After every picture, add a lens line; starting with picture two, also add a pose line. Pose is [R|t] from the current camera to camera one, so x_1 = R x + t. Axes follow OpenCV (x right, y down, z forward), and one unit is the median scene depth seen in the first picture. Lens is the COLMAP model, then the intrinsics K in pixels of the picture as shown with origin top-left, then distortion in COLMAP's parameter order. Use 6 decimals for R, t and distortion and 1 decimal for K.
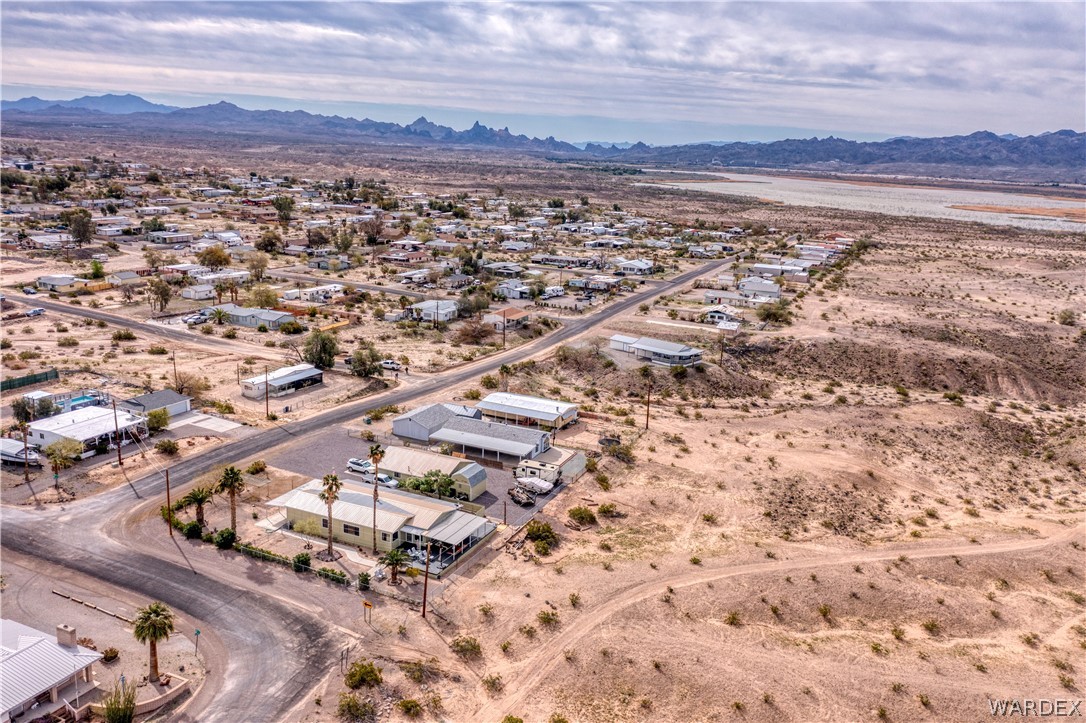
lens RADIAL K [[869.6, 0, 521.3], [0, 869.6, 360.1], [0, 0, 1]] dist [-0.000844, 0.017867]
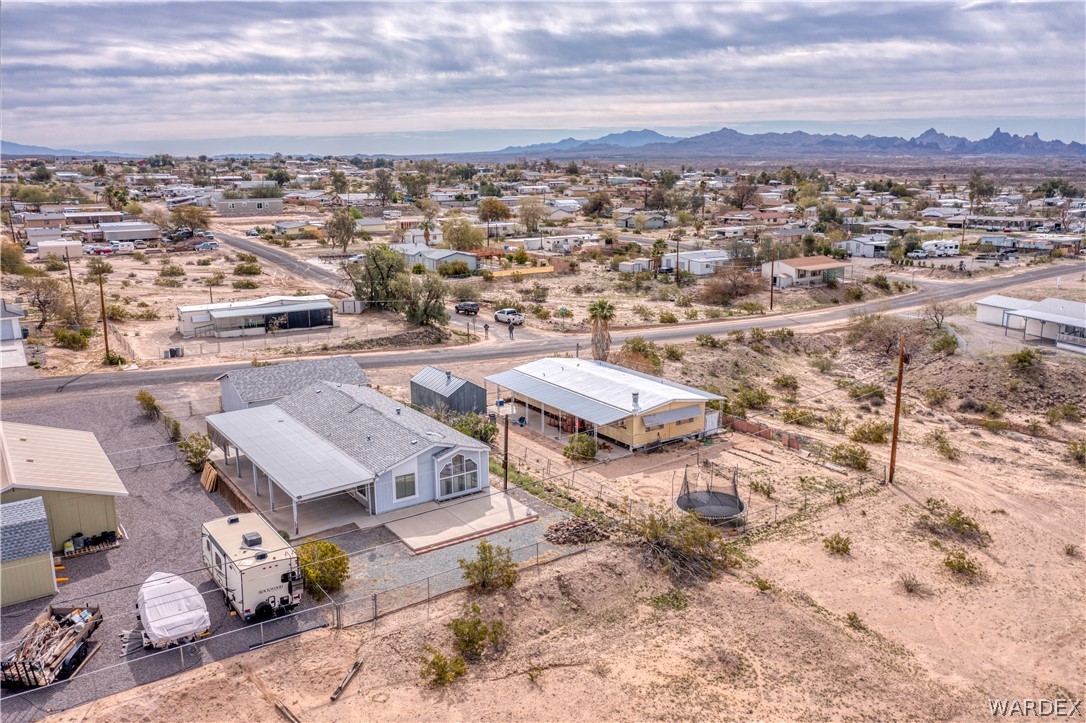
lens RADIAL K [[869.6, 0, 521.3], [0, 869.6, 360.1], [0, 0, 1]] dist [-0.000844, 0.017867]
pose [[0.858715, 0.069345, -0.507741, 0.154381], [-0.080212, 0.996778, 0.000477, 0.034067], [0.506138, 0.040317, 0.861510, 0.505131]]
